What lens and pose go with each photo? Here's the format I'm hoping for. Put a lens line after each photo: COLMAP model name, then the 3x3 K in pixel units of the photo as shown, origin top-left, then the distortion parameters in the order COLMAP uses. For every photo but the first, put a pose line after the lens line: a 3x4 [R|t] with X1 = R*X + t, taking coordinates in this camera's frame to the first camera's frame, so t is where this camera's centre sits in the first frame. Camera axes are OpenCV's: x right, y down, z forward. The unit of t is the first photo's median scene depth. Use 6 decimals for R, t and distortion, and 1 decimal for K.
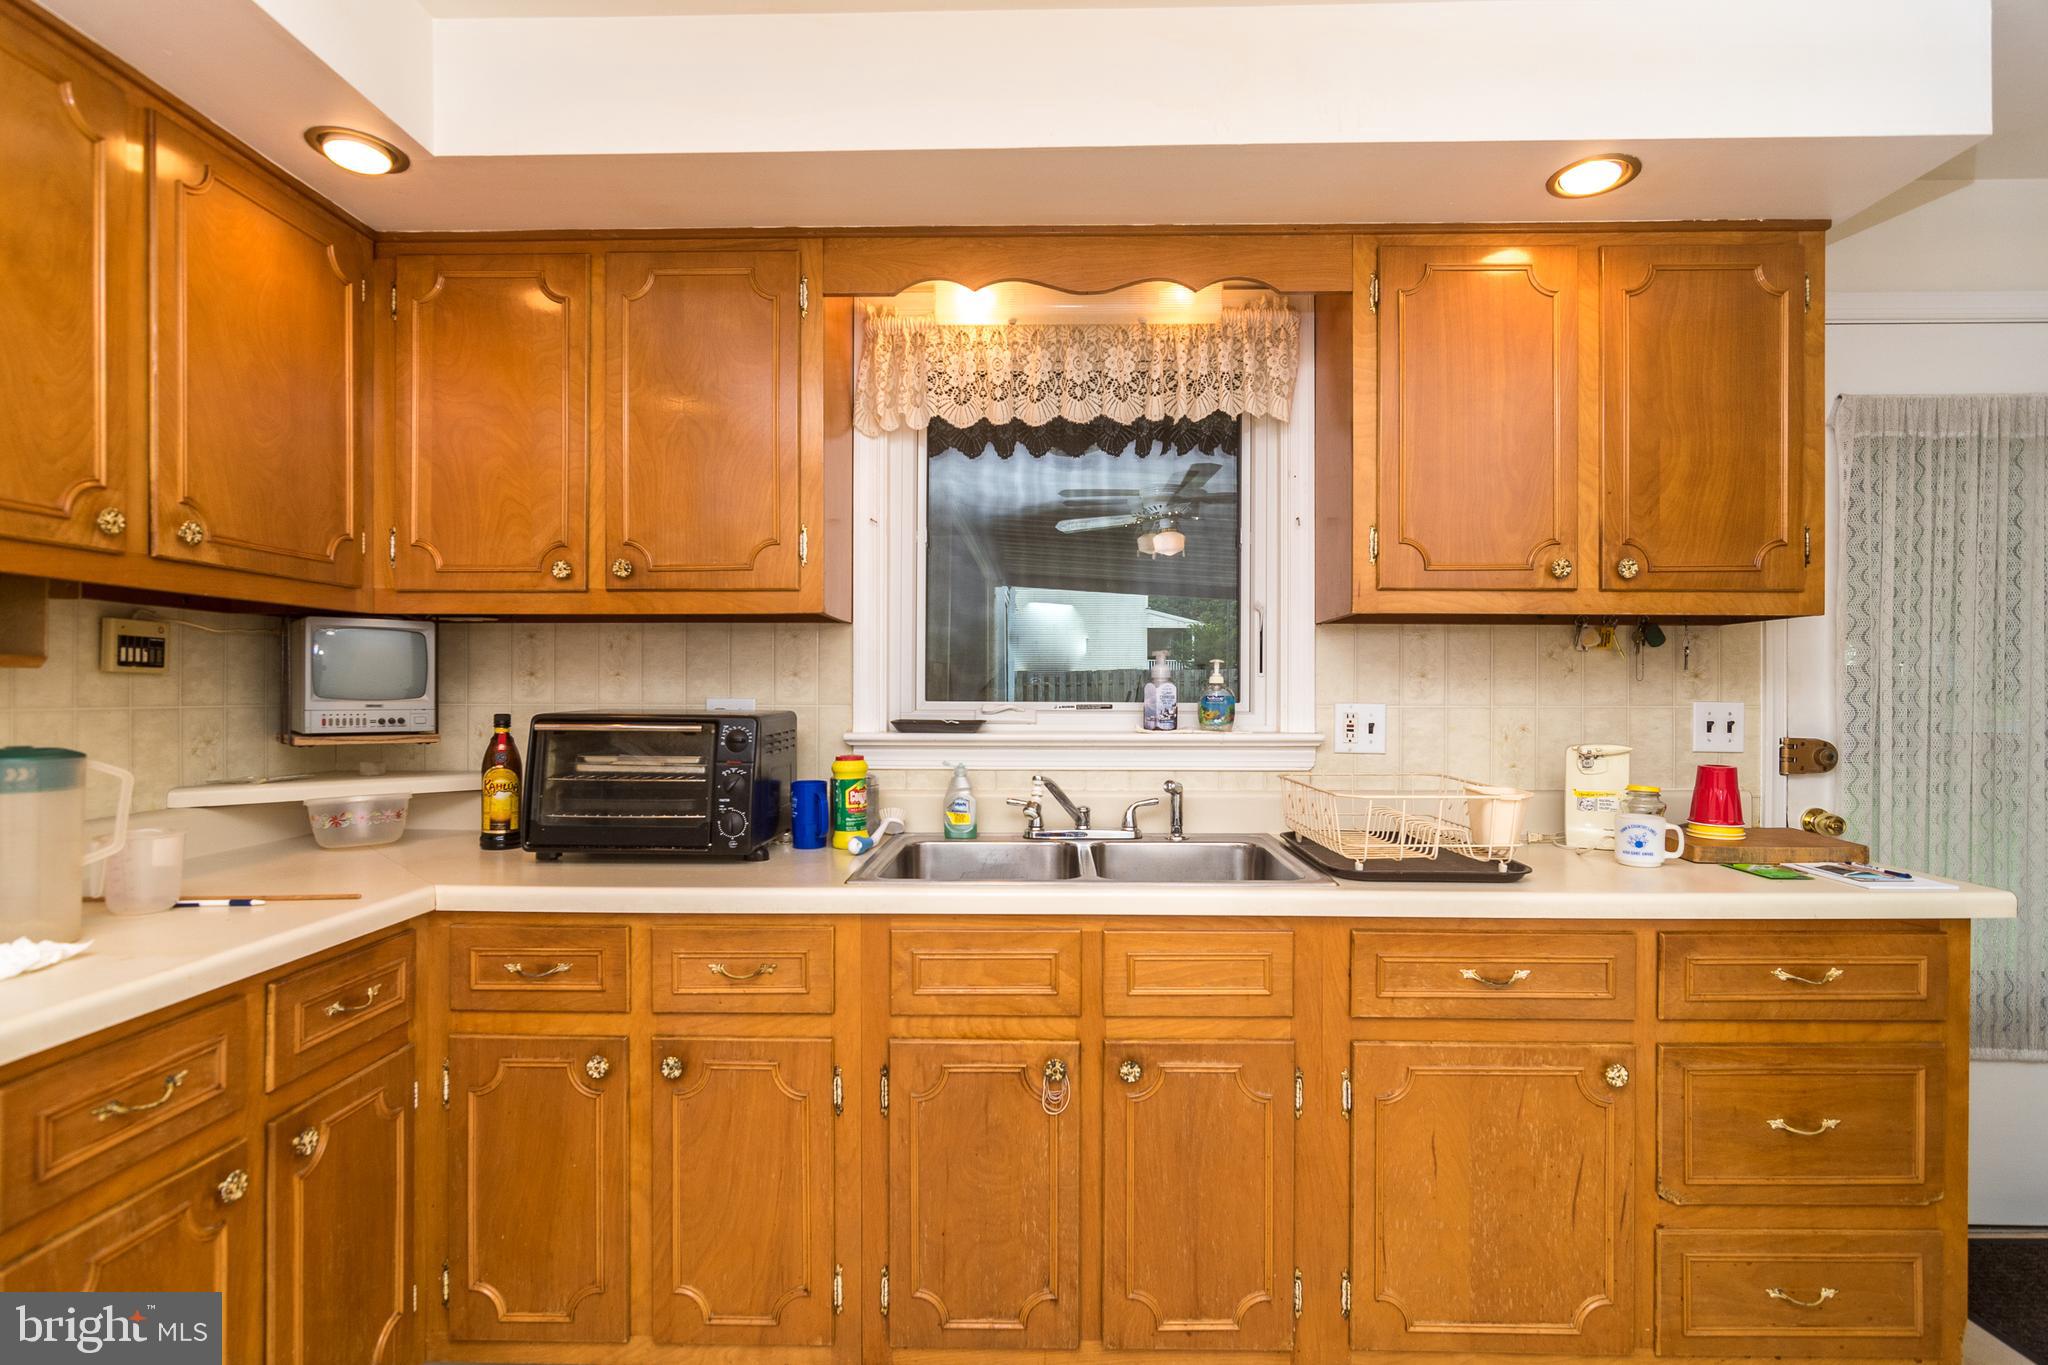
lens RADIAL K [[992.4, 0, 1024.9], [0, 992.4, 688.8], [0, 0, 1]] dist [-0.003163, 0.001508]
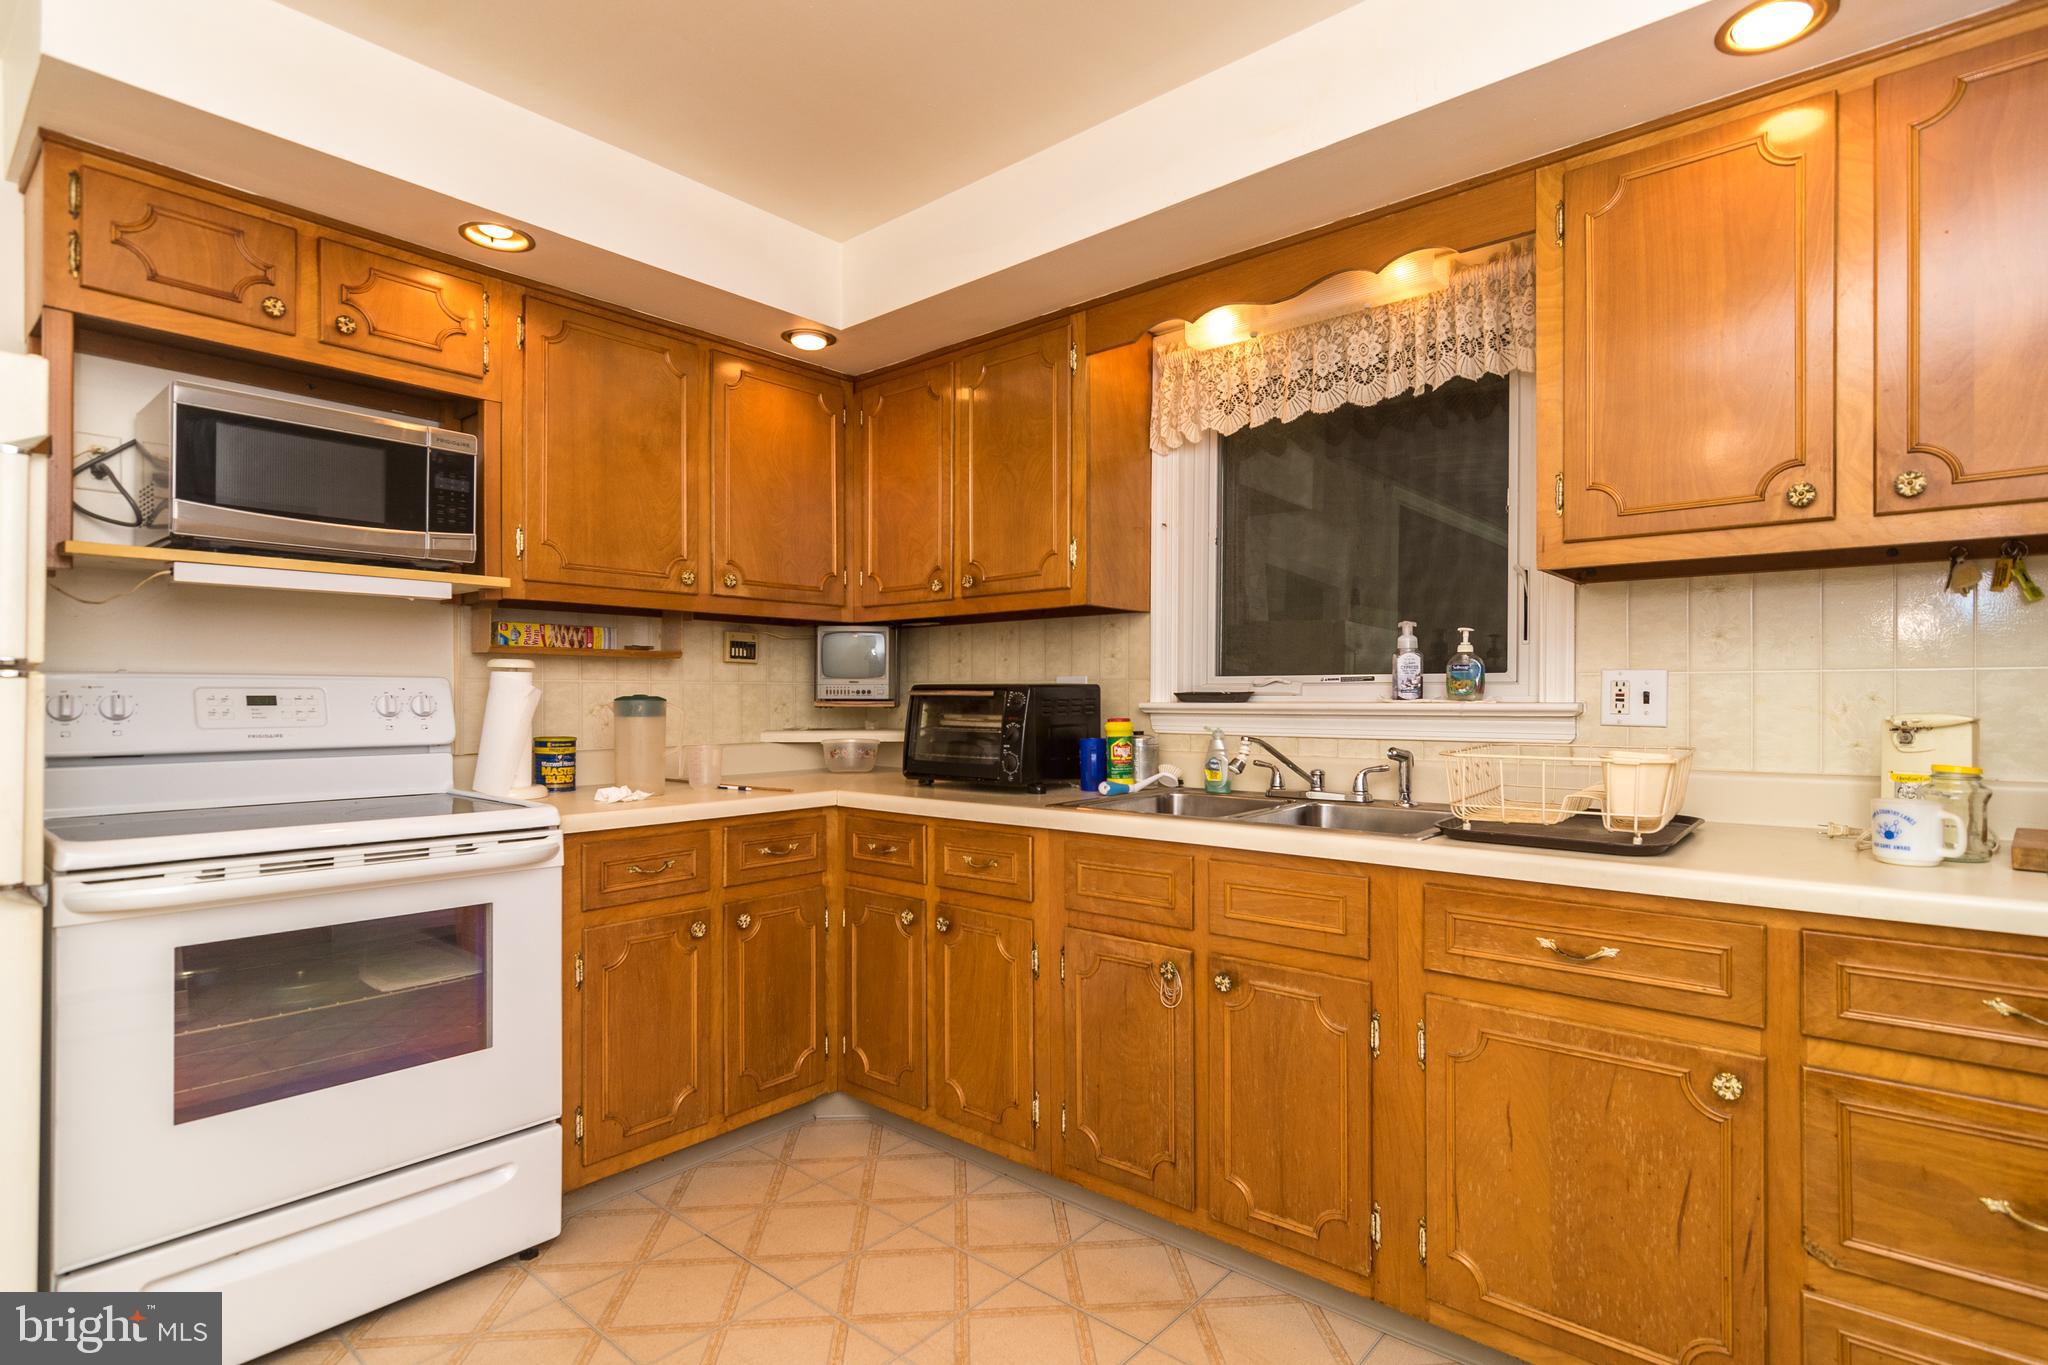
lens RADIAL K [[992.4, 0, 1016.9], [0, 992.4, 690.8], [0, 0, 1]] dist [-0.003163, 0.001508]
pose [[0.773739, -0.005997, -0.633476, 0.614226], [0.003663, 0.999981, -0.004993, 0.046757], [0.633494, 0.001542, 0.773746, -0.047655]]
